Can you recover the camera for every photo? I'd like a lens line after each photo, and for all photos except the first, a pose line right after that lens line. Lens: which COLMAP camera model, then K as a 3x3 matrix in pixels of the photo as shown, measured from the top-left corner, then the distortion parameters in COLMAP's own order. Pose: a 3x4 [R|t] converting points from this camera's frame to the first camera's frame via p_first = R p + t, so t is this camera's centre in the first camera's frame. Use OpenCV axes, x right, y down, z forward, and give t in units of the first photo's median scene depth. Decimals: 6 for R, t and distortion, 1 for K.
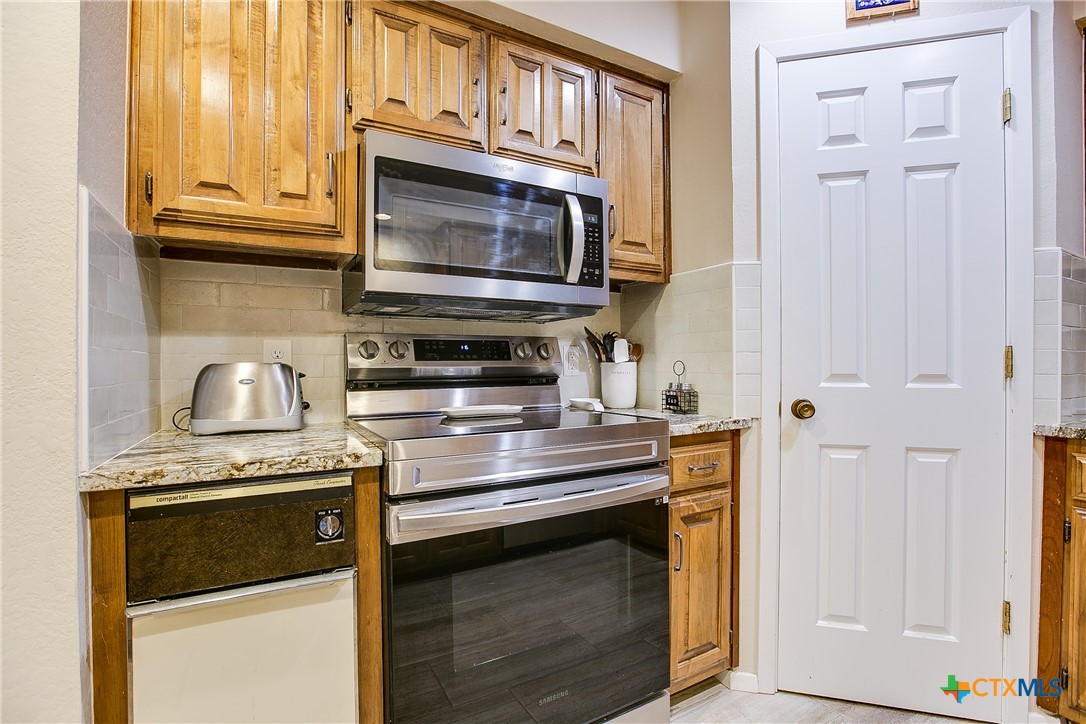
lens RADIAL K [[498.7, 0, 541.5], [0, 498.7, 360.6], [0, 0, 1]] dist [-0.015788, 0.000264]
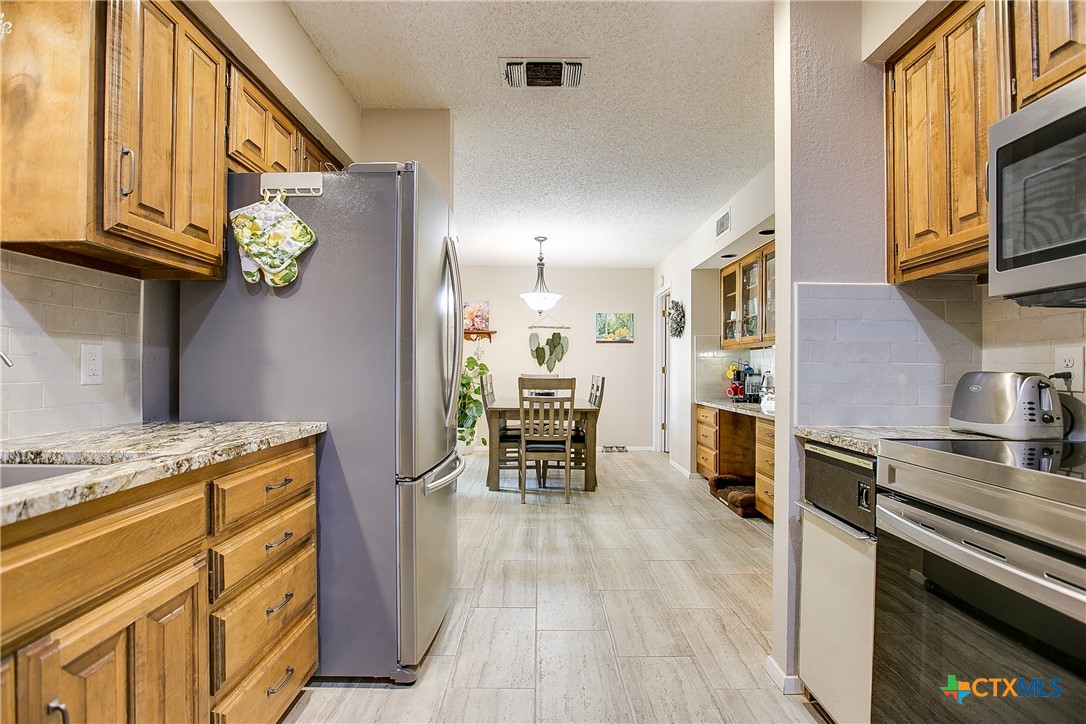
lens RADIAL K [[498.7, 0, 541.2], [0, 498.7, 362.6], [0, 0, 1]] dist [-0.015788, 0.000264]
pose [[-0.471902, -0.011331, -0.881578, 1.147736], [-0.000559, 0.999921, -0.012553, -0.001711], [0.881651, -0.005431, -0.471871, 0.889842]]
